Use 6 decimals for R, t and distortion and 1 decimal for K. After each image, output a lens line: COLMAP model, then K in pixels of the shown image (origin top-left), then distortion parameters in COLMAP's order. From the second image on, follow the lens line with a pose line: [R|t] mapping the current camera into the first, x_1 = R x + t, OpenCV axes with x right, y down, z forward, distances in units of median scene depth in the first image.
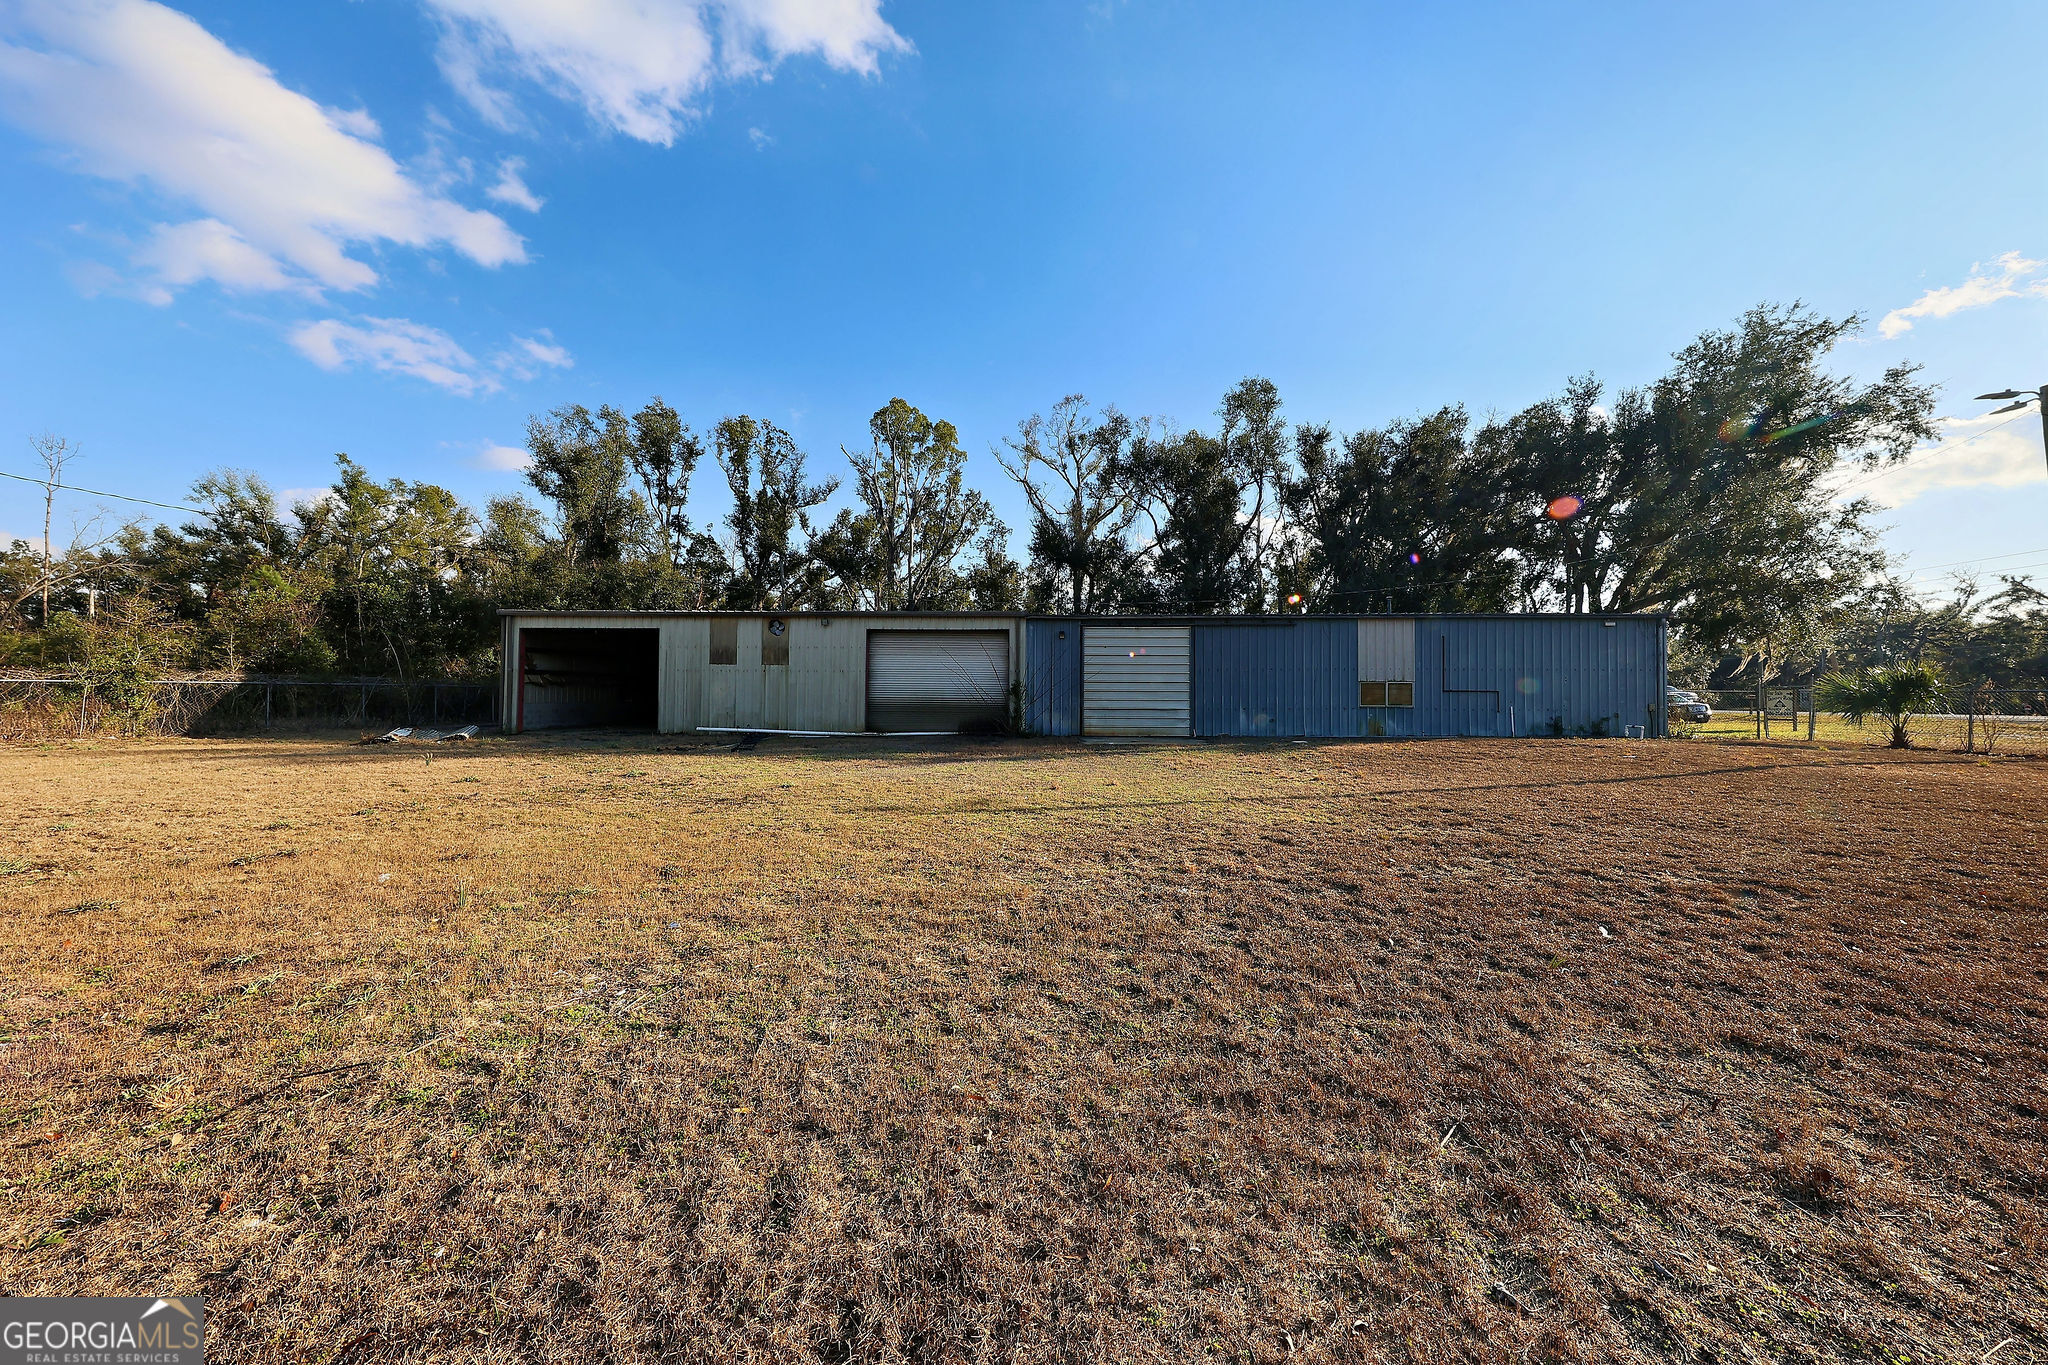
lens RADIAL K [[642.9, 0, 1024.7], [0, 642.9, 680.7], [0, 0, 1]] dist [-0.003064, -0.000036]
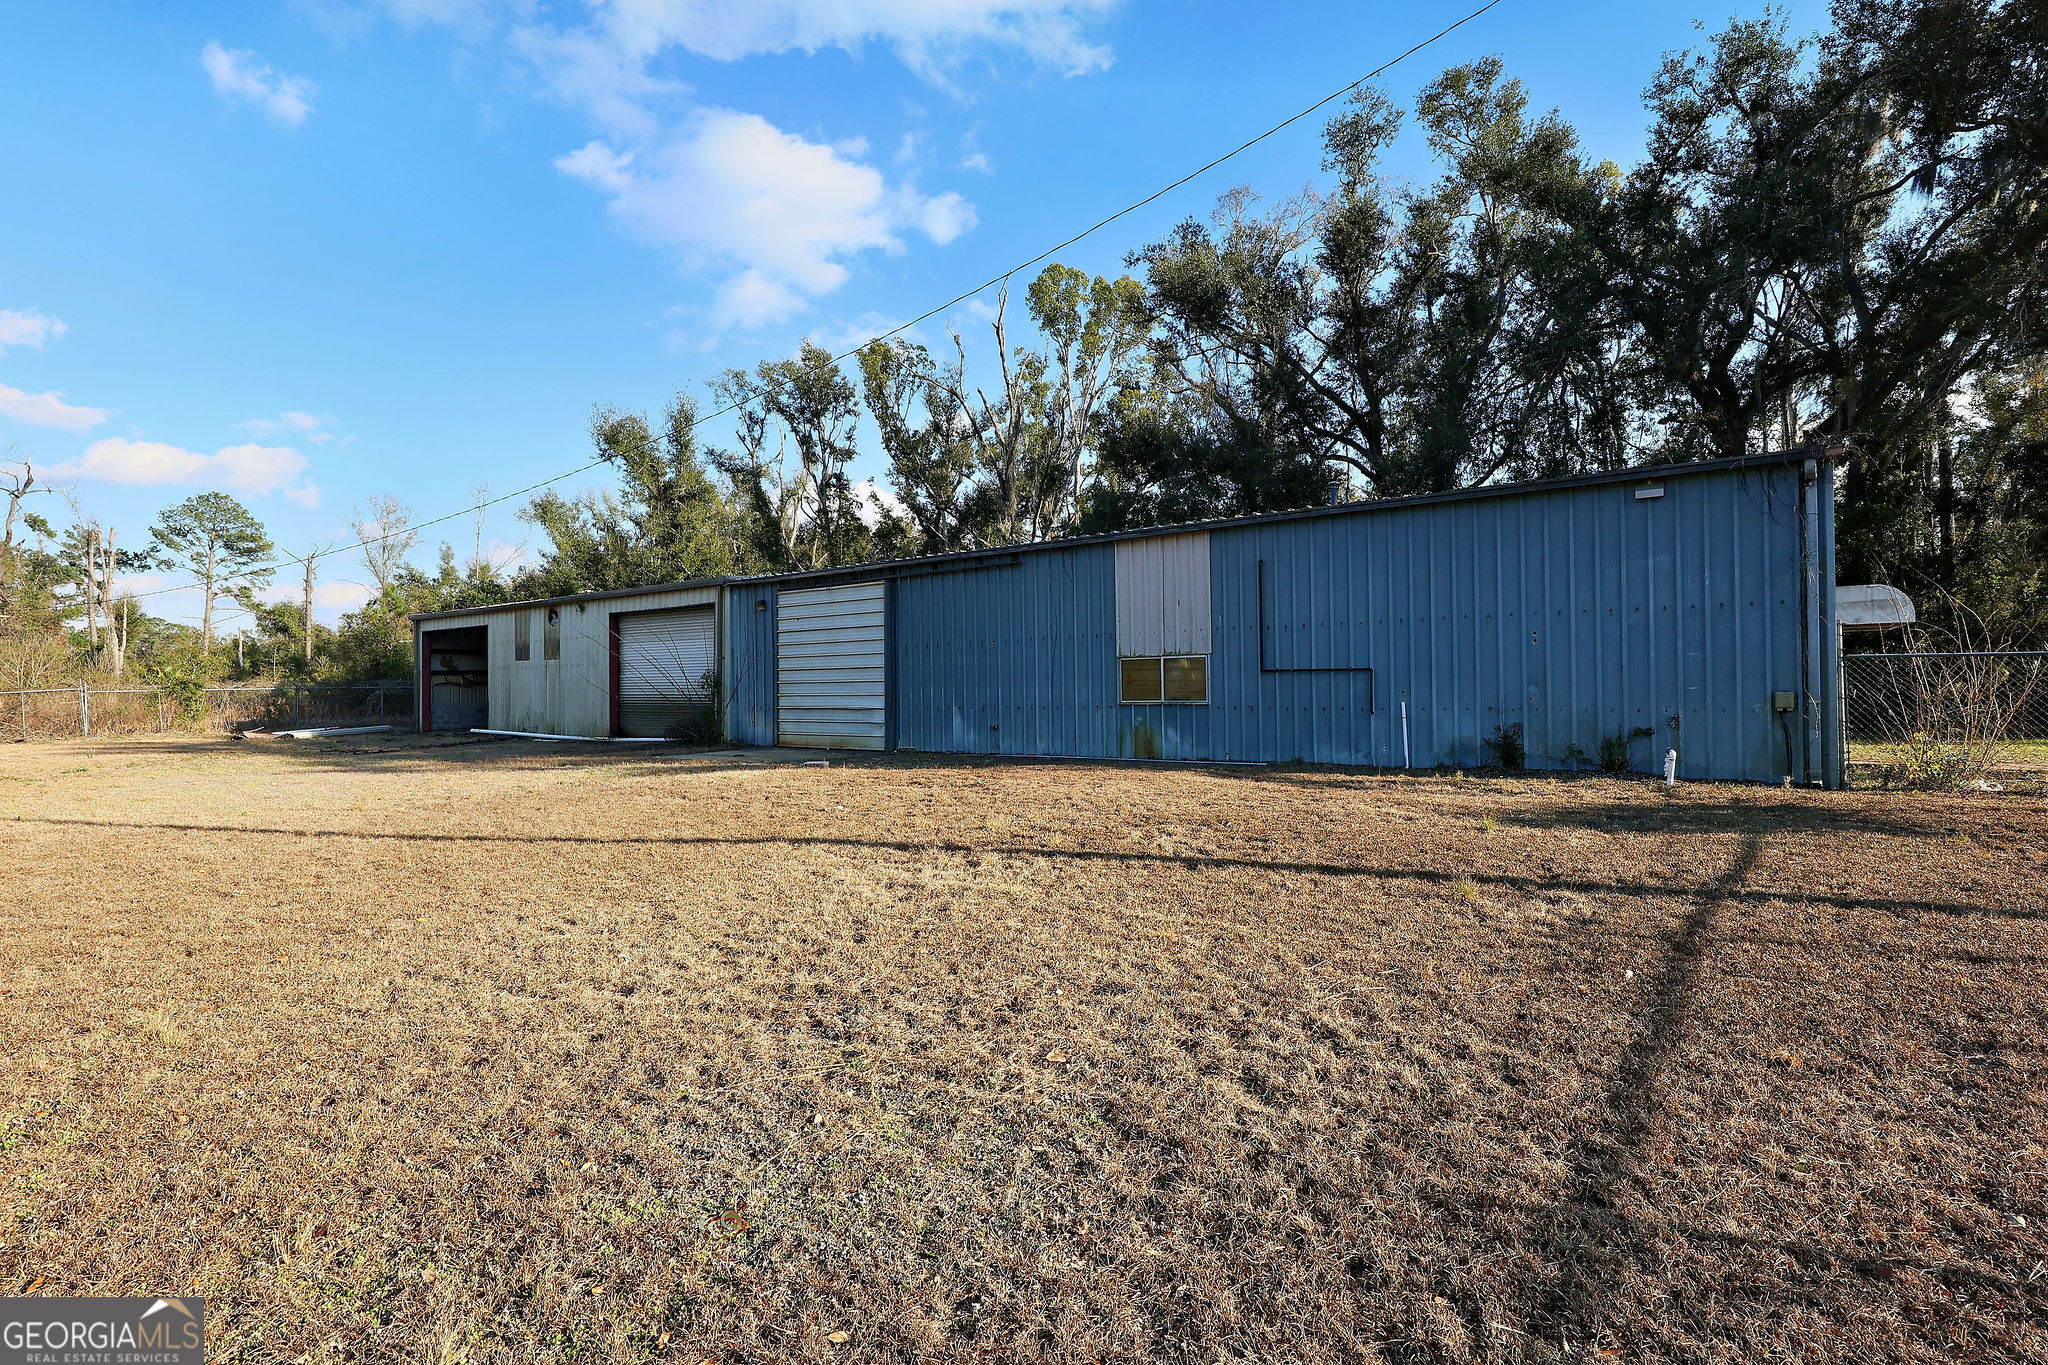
lens RADIAL K [[993.2, 0, 1024.6], [0, 993.2, 690.9], [0, 0, 1]] dist [-0.025811, -0.000173]
pose [[0.810430, -0.011398, -0.585725, 0.949774], [0.024890, 0.999578, 0.014988, 0.015001], [0.585307, -0.026725, 0.810372, 0.271044]]
